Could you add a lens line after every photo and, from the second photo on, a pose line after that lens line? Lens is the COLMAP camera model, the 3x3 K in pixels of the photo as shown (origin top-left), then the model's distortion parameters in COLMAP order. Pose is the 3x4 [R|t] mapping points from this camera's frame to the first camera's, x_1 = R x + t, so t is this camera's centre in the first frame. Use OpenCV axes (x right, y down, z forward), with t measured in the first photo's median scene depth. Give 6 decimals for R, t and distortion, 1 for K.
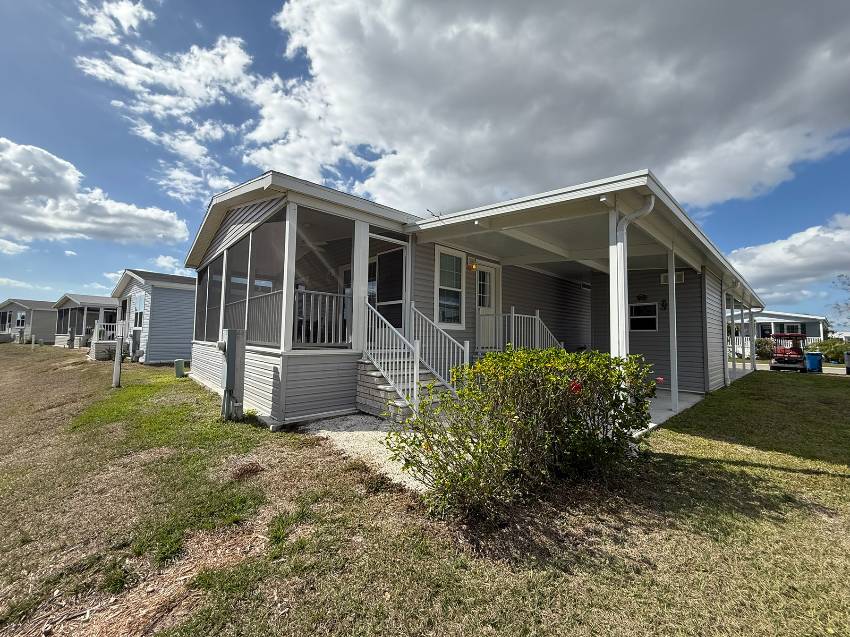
lens RADIAL K [[341.4, 0, 431.4], [0, 341.4, 320.3], [0, 0, 1]] dist [-0.000246, -0.000030]
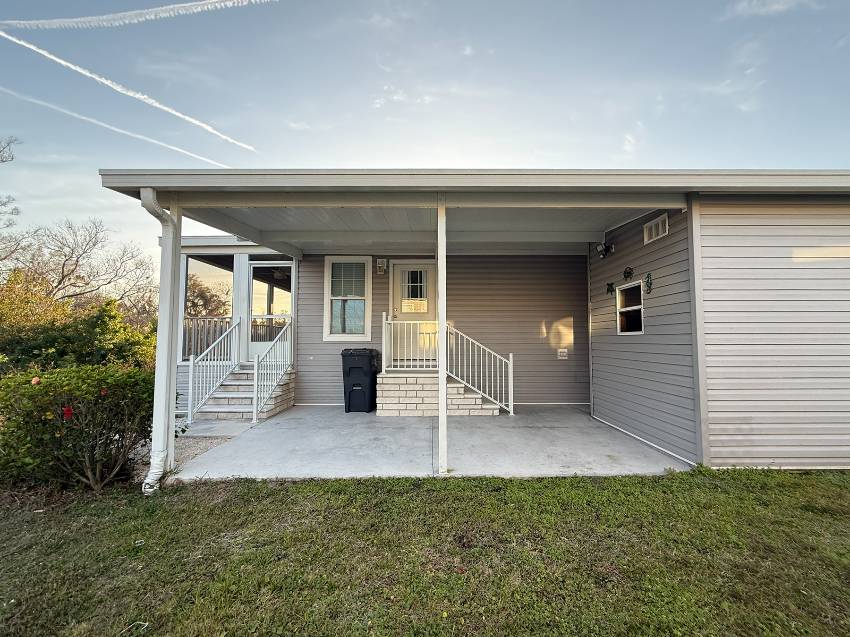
lens RADIAL K [[341.4, 0, 431.4], [0, 341.4, 320.3], [0, 0, 1]] dist [-0.000246, -0.000030]
pose [[0.727038, -0.068608, -0.683161, 0.871550], [0.045108, 0.997618, -0.052184, 0.029417], [0.685114, 0.007124, 0.728401, 0.472385]]
